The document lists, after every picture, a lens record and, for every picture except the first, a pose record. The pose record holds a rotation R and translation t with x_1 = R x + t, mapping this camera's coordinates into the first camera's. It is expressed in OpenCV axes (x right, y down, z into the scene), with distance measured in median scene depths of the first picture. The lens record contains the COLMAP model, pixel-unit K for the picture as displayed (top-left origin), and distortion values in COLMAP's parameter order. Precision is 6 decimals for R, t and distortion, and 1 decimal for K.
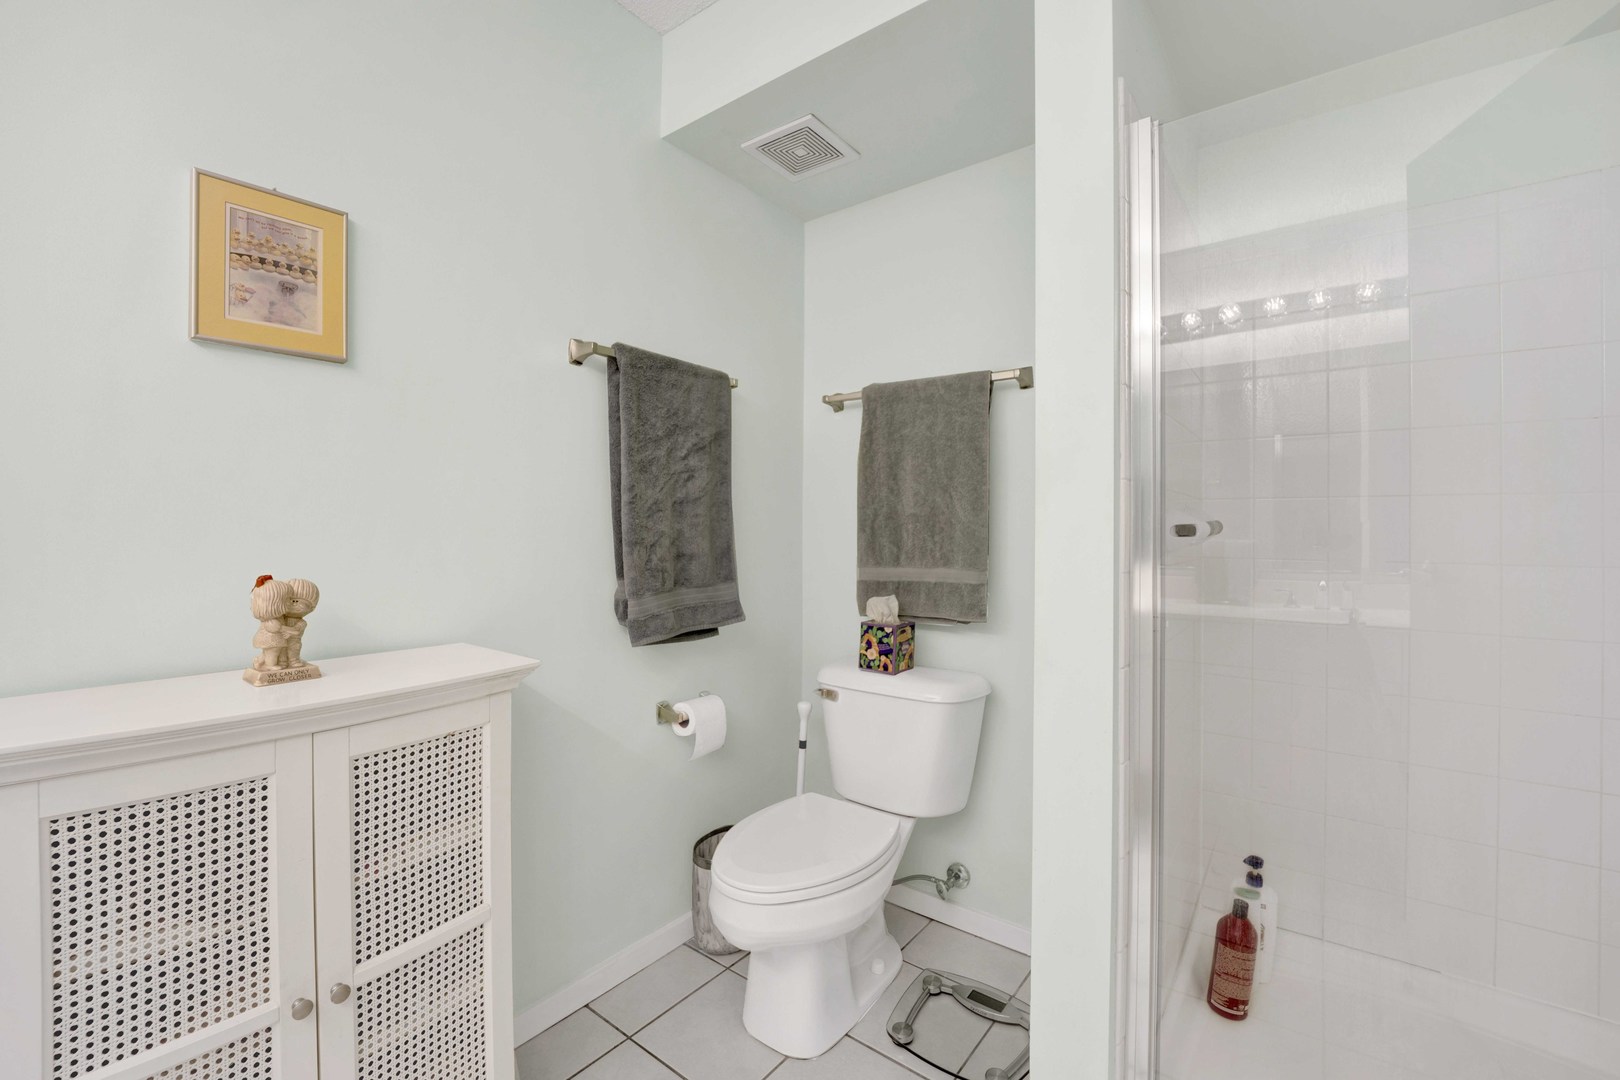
lens RADIAL K [[682.0, 0, 791.8], [0, 682.0, 534.8], [0, 0, 1]] dist [-0.022119, 0.000285]
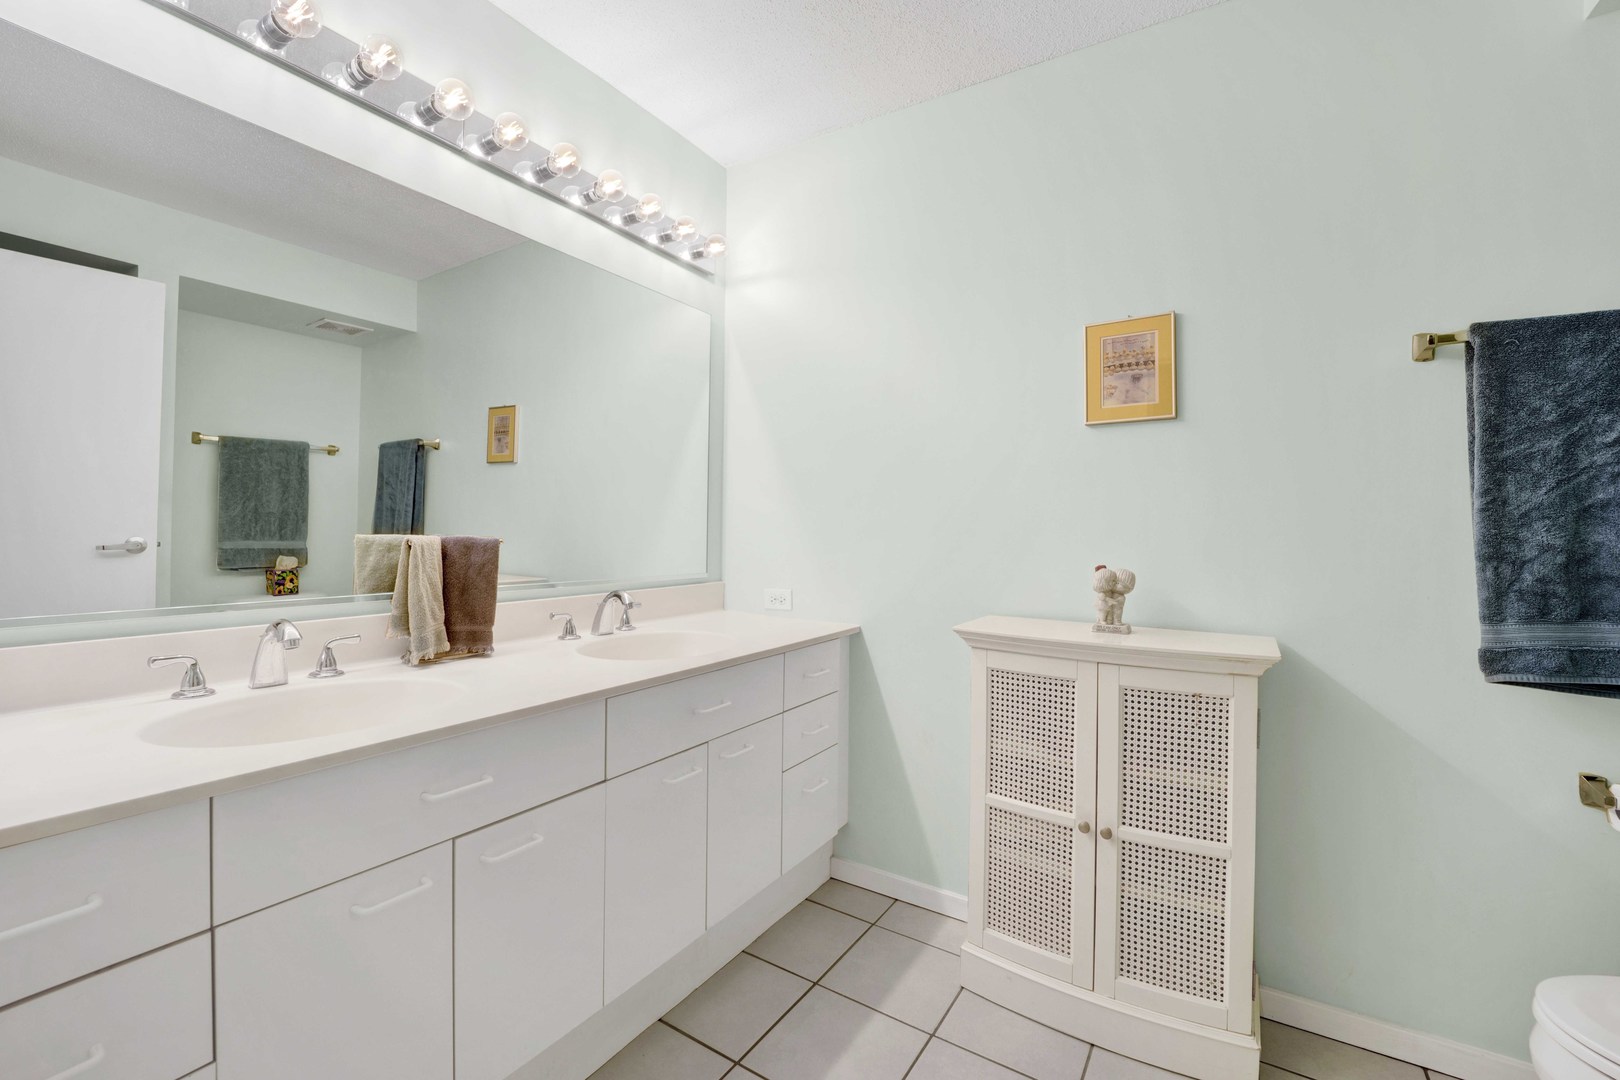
lens RADIAL K [[682.0, 0, 791.8], [0, 682.0, 534.8], [0, 0, 1]] dist [-0.022119, 0.000285]
pose [[0.075437, 0.007501, -0.997122, 0.724237], [-0.014875, 0.999869, 0.006396, -0.011492], [0.997040, 0.014350, 0.075539, 0.114094]]
